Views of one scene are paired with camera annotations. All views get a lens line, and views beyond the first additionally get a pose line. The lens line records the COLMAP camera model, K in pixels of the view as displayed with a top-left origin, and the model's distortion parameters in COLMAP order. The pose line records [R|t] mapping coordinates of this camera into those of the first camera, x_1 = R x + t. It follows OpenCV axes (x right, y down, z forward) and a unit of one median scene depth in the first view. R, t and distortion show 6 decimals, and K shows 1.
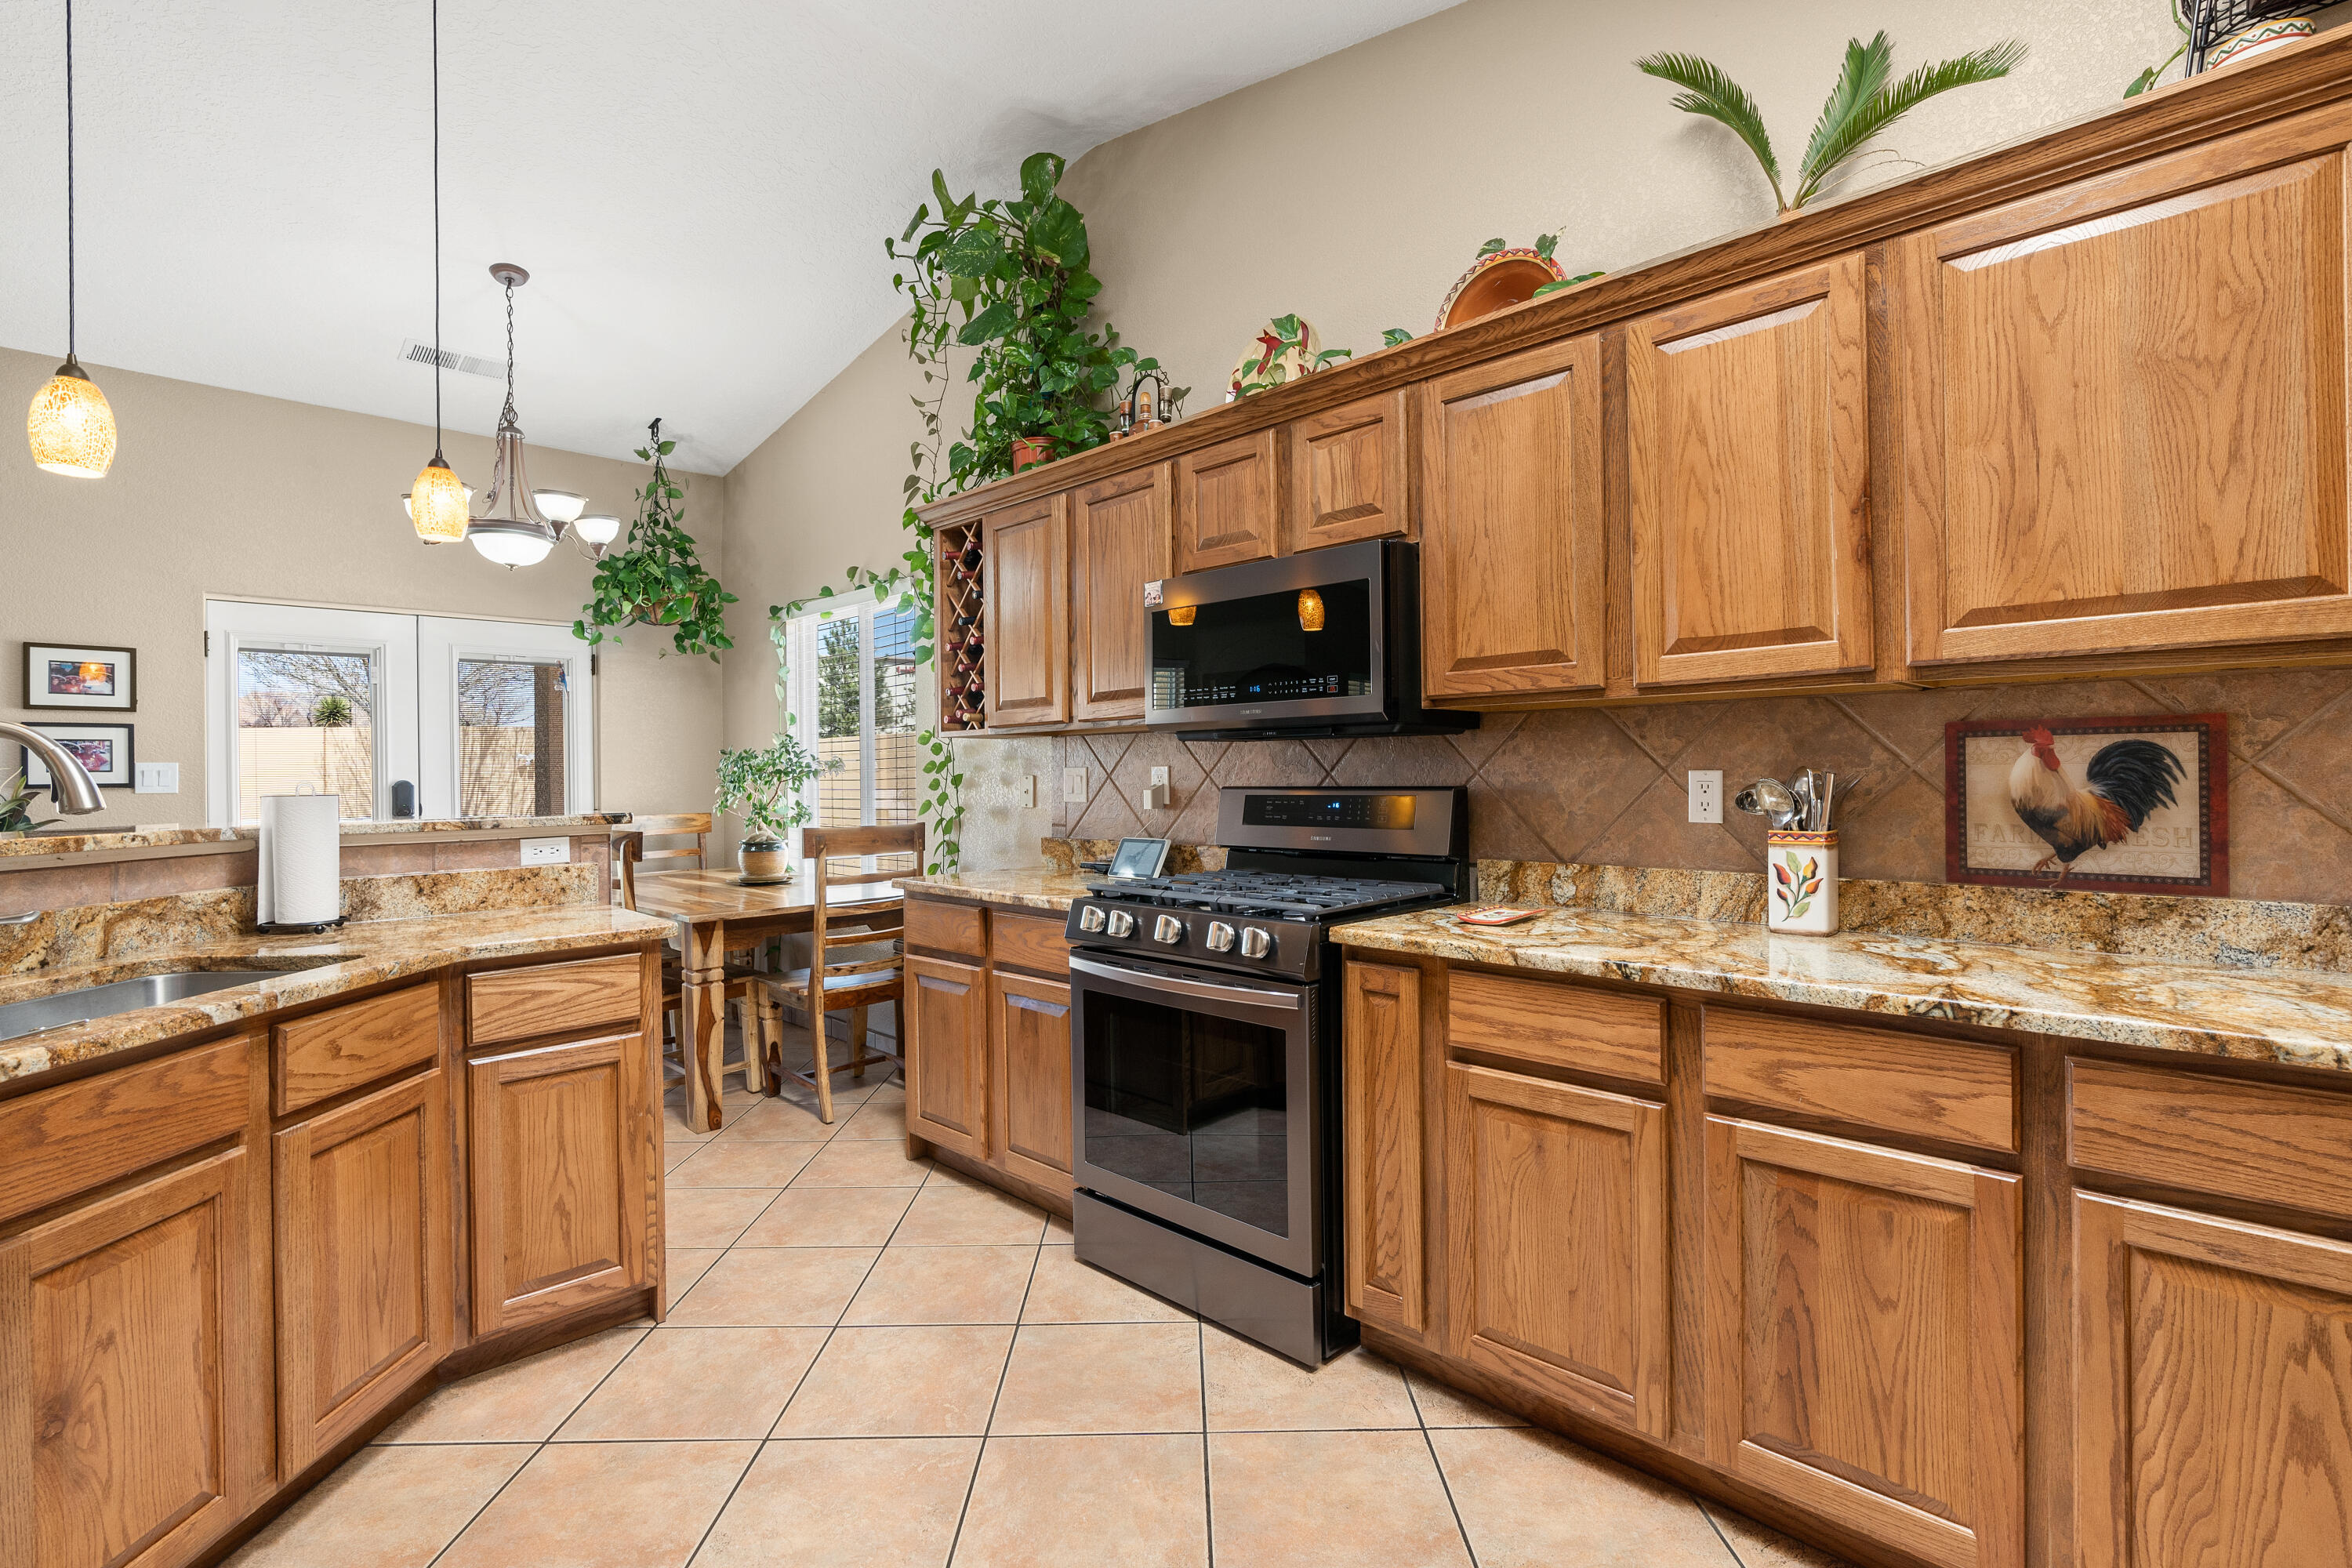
lens RADIAL K [[1072.6, 0, 1176.3], [0, 1072.6, 774.1], [0, 0, 1]] dist [-0.006833, 0.002968]
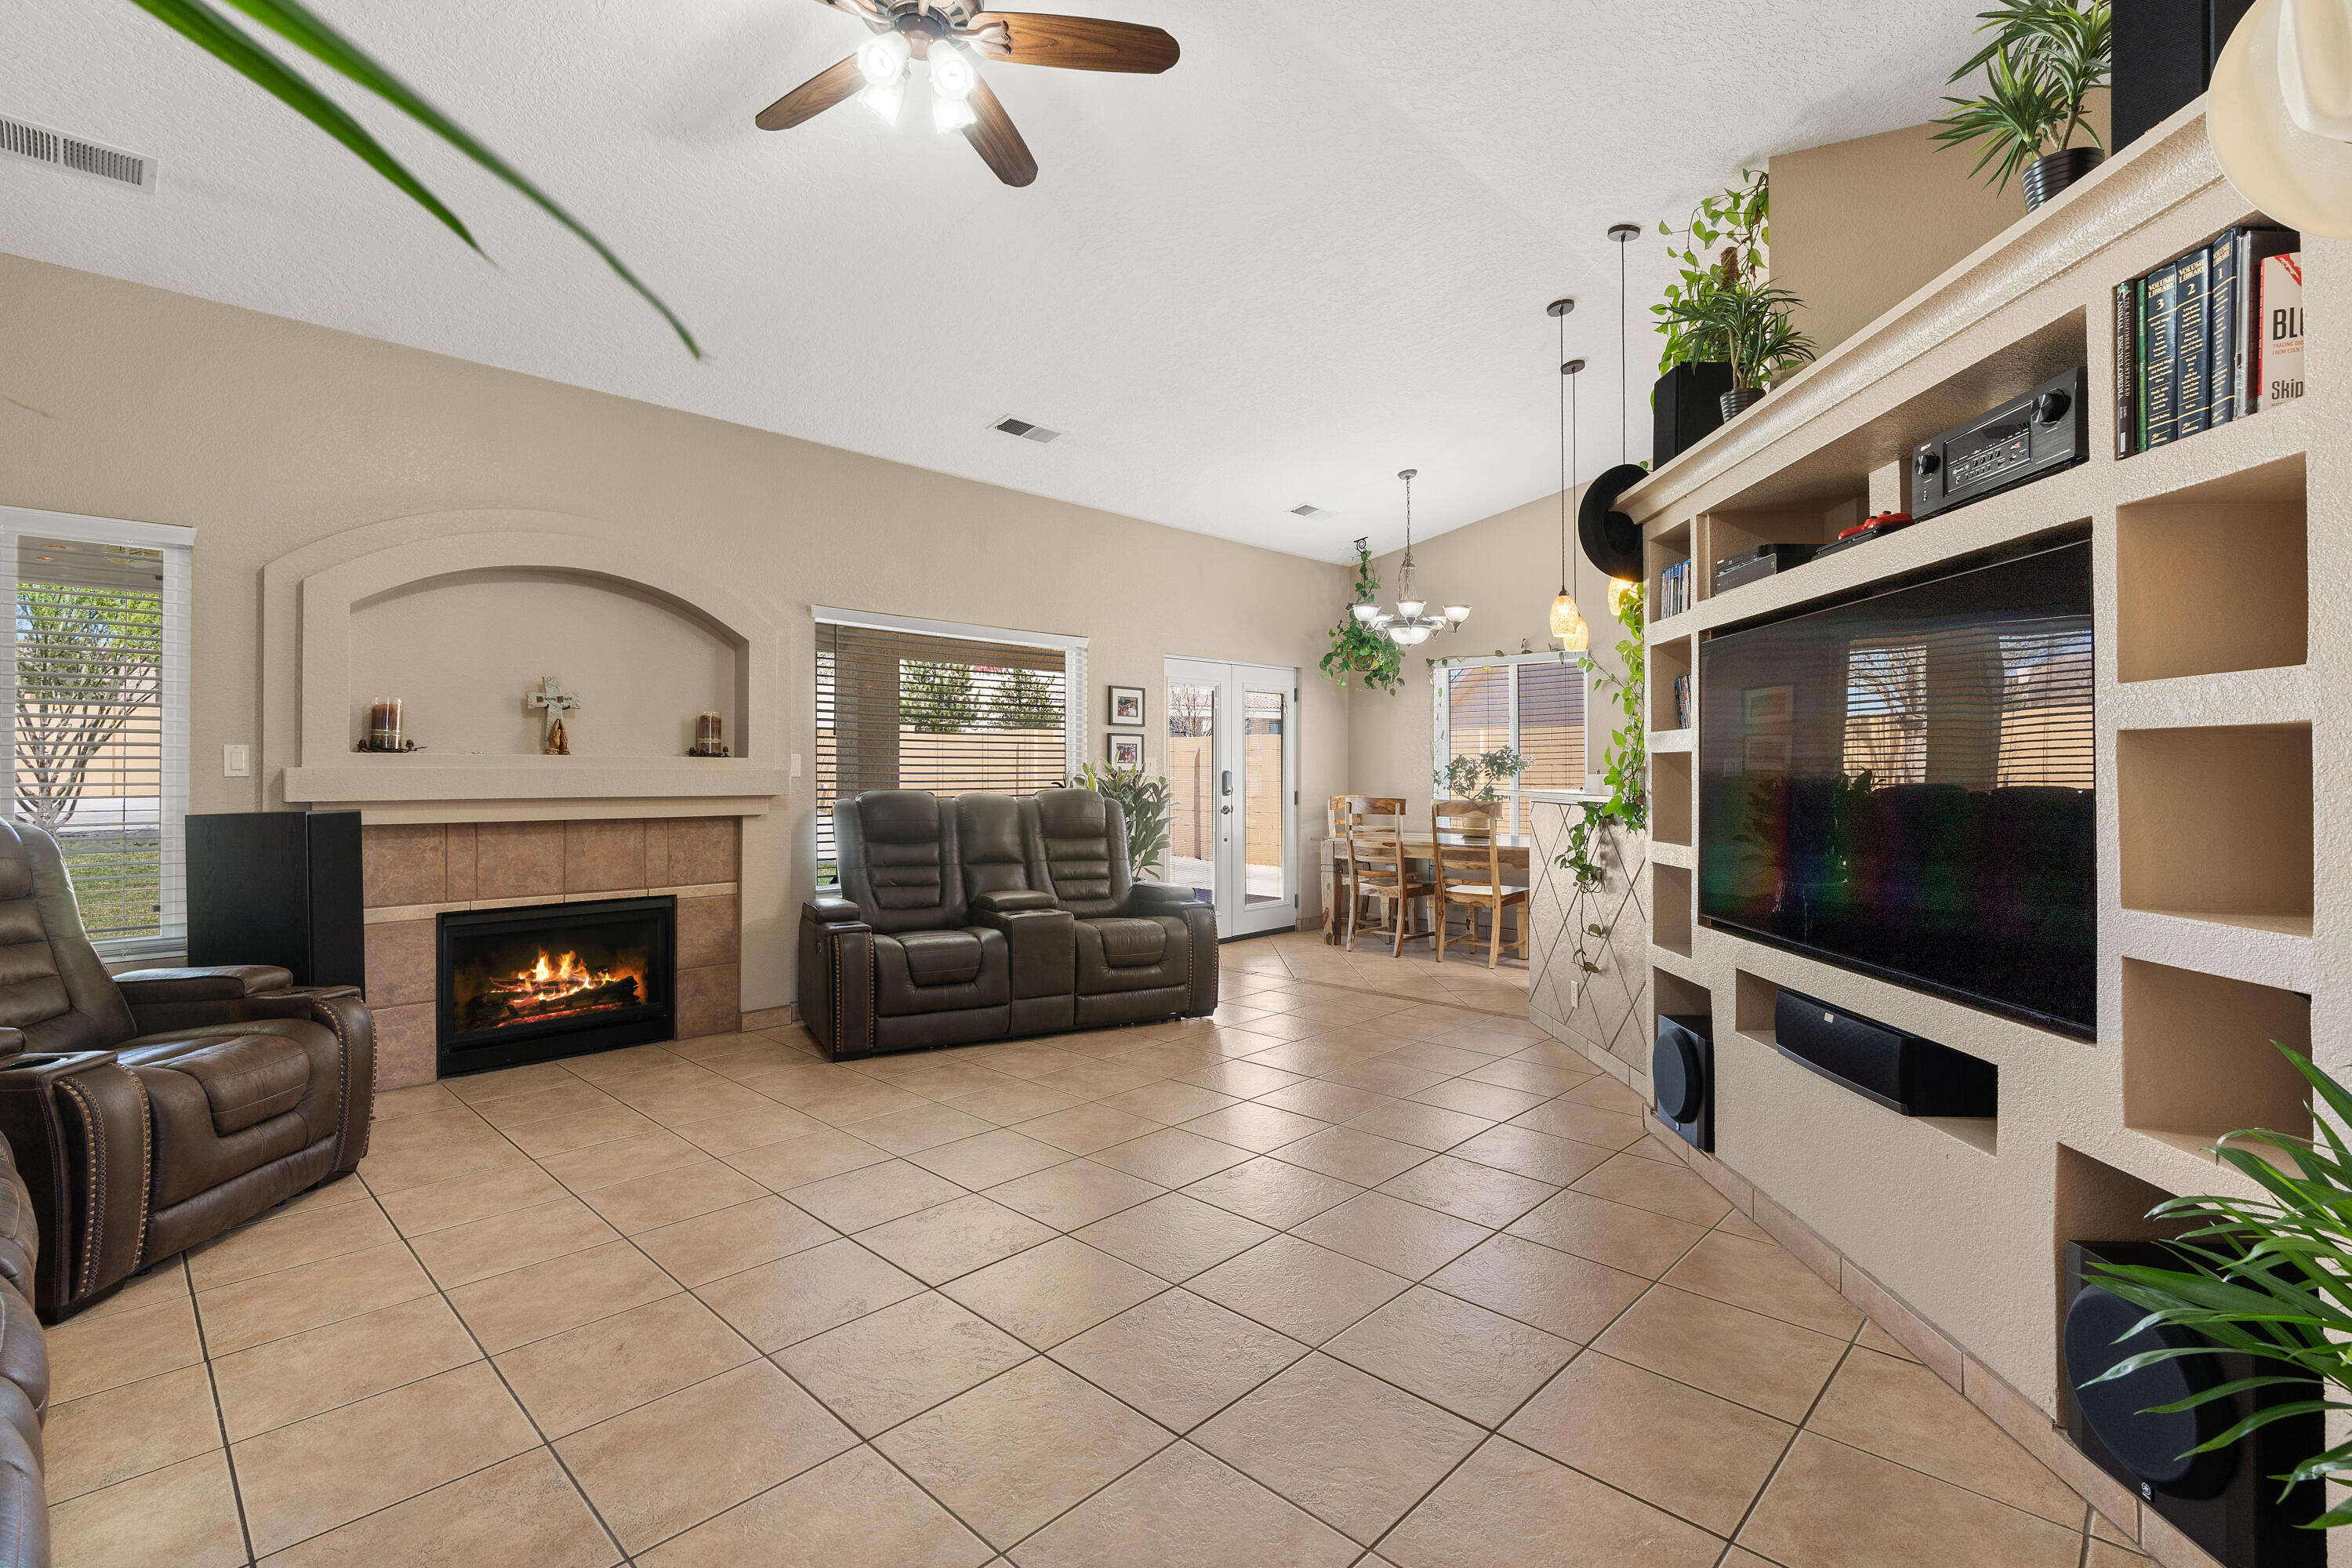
lens RADIAL K [[1072.6, 0, 1183.6], [0, 1072.6, 761.1], [0, 0, 1]] dist [-0.006833, 0.002968]
pose [[0.999881, 0.013428, 0.007545, -1.721572], [-0.013328, 0.999825, -0.013091, 0.029342], [-0.007719, 0.012989, 0.999886, -1.230263]]
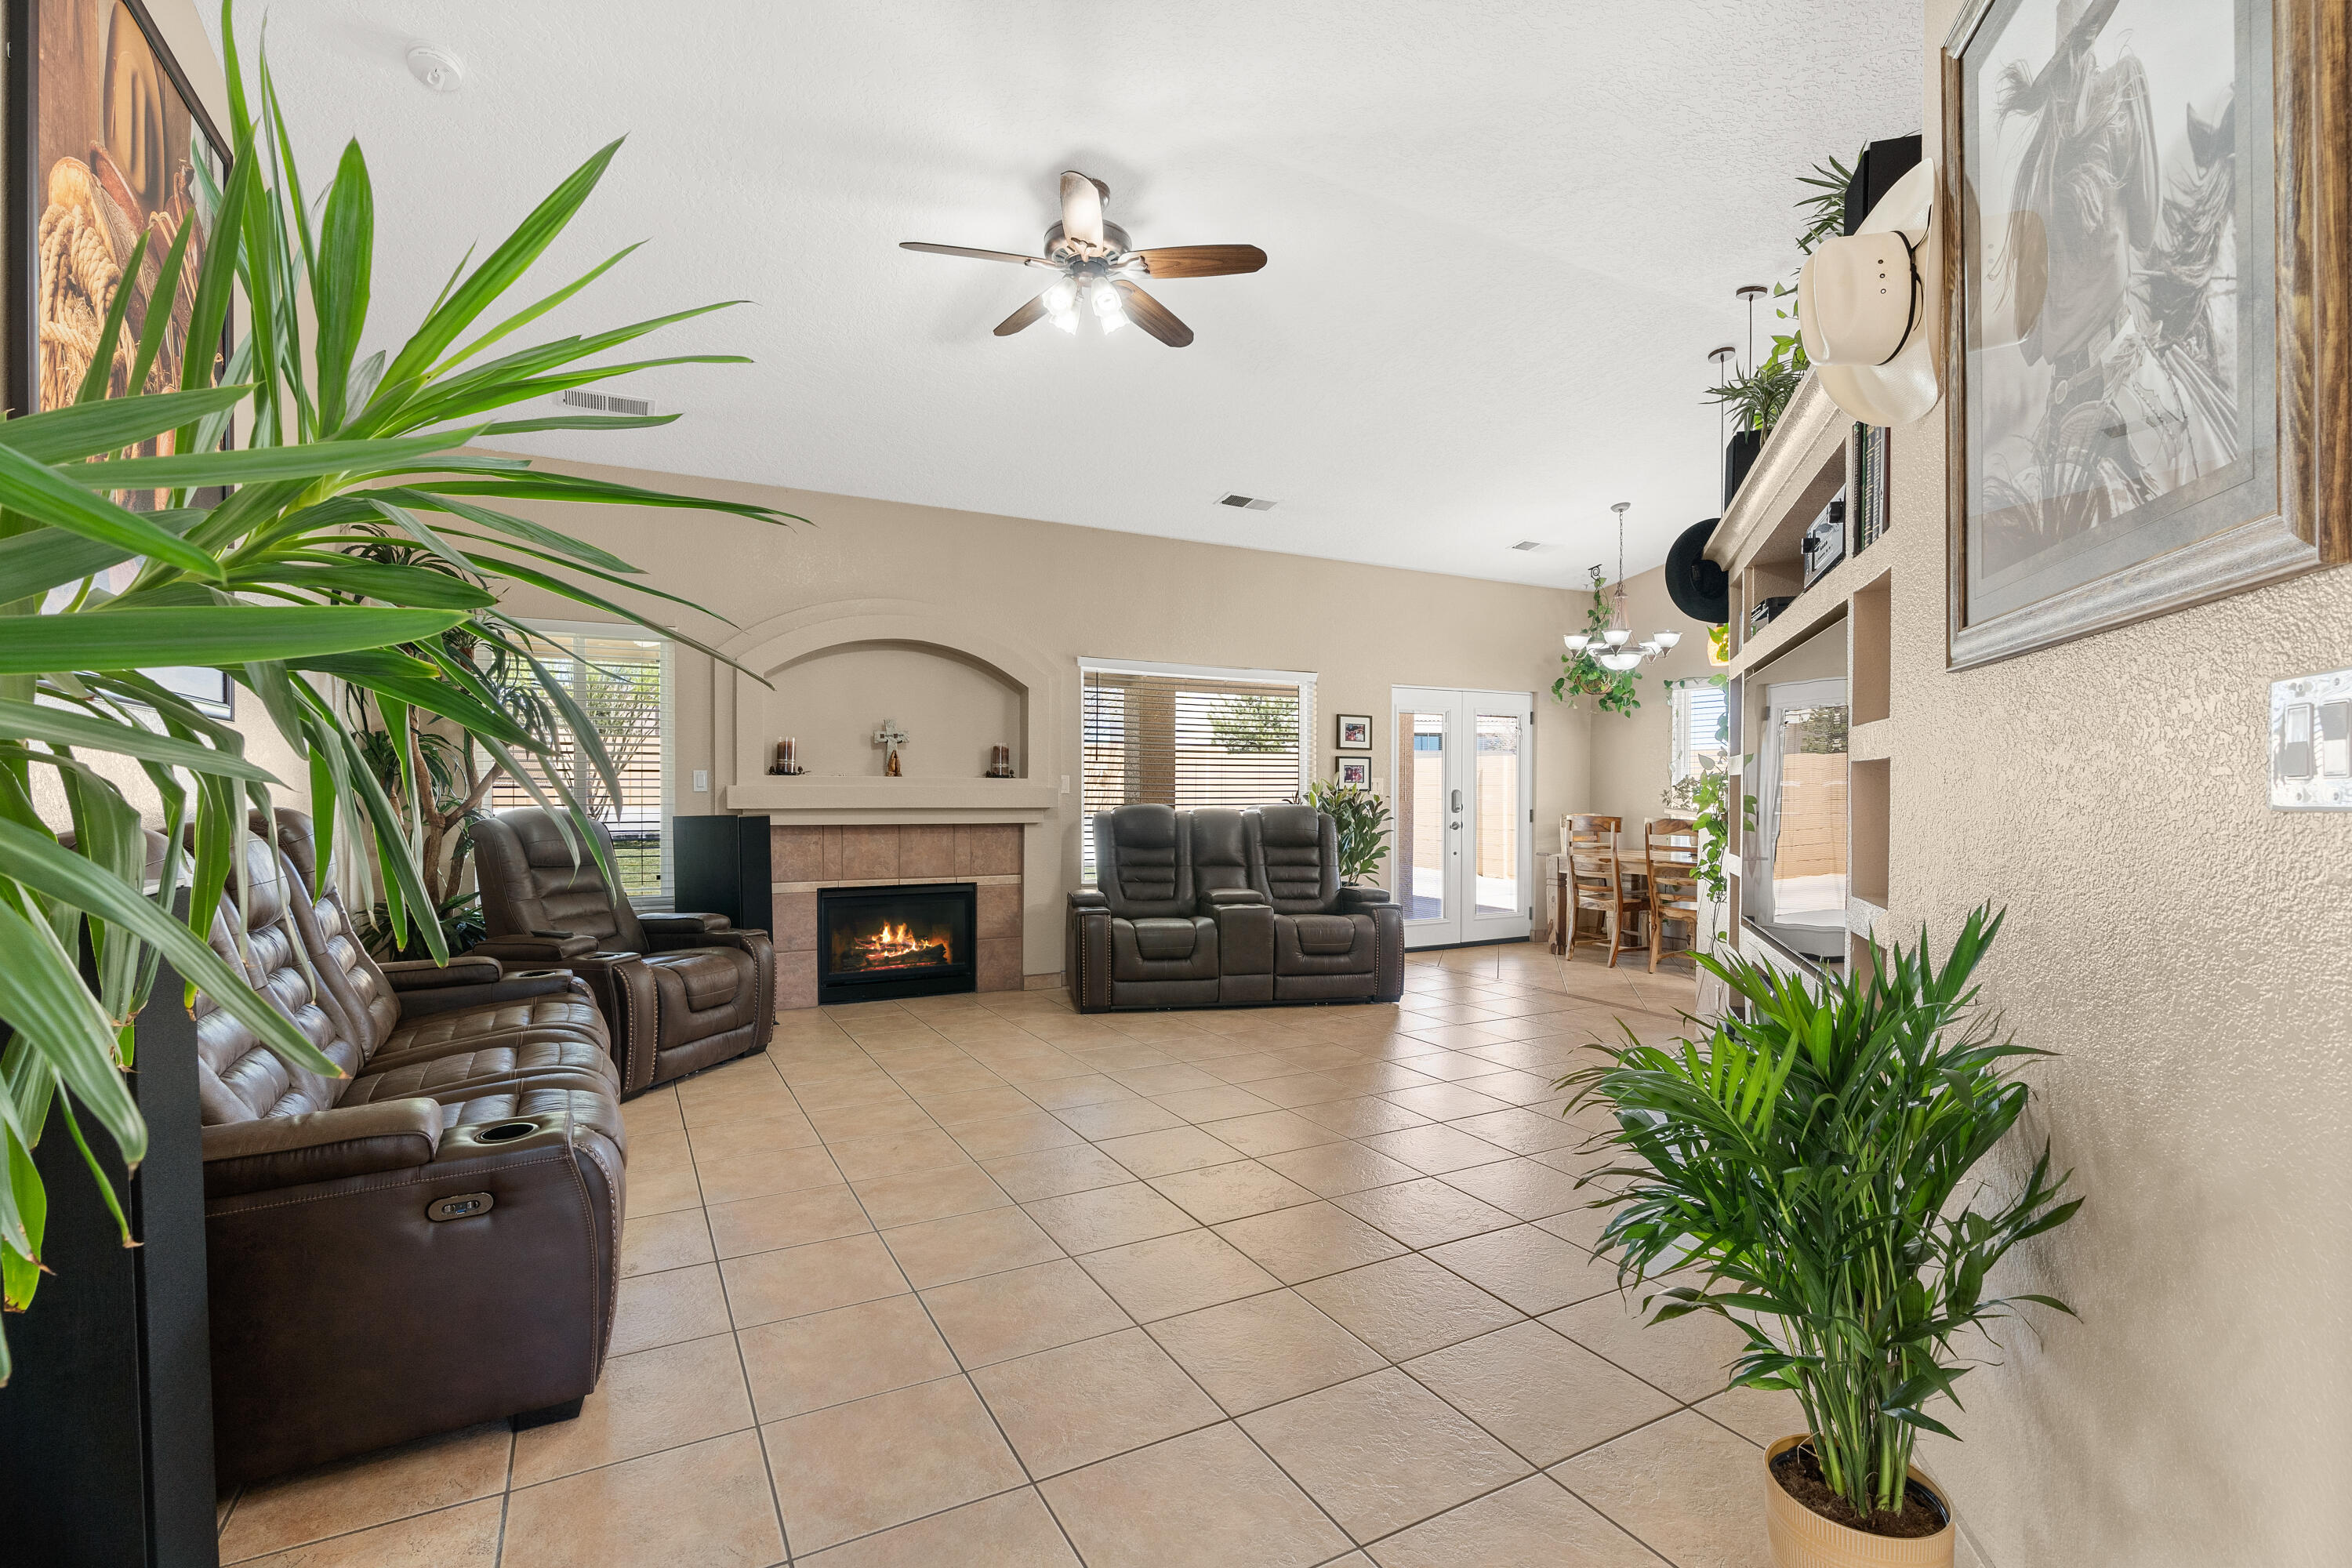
lens RADIAL K [[1072.6, 0, 1192.1], [0, 1072.6, 798.8], [0, 0, 1]] dist [-0.006833, 0.002968]
pose [[0.957123, 0.019024, -0.289055, -1.363514], [-0.016959, 0.999810, 0.009647, 0.024390], [0.289184, -0.004332, 0.957264, -1.614776]]
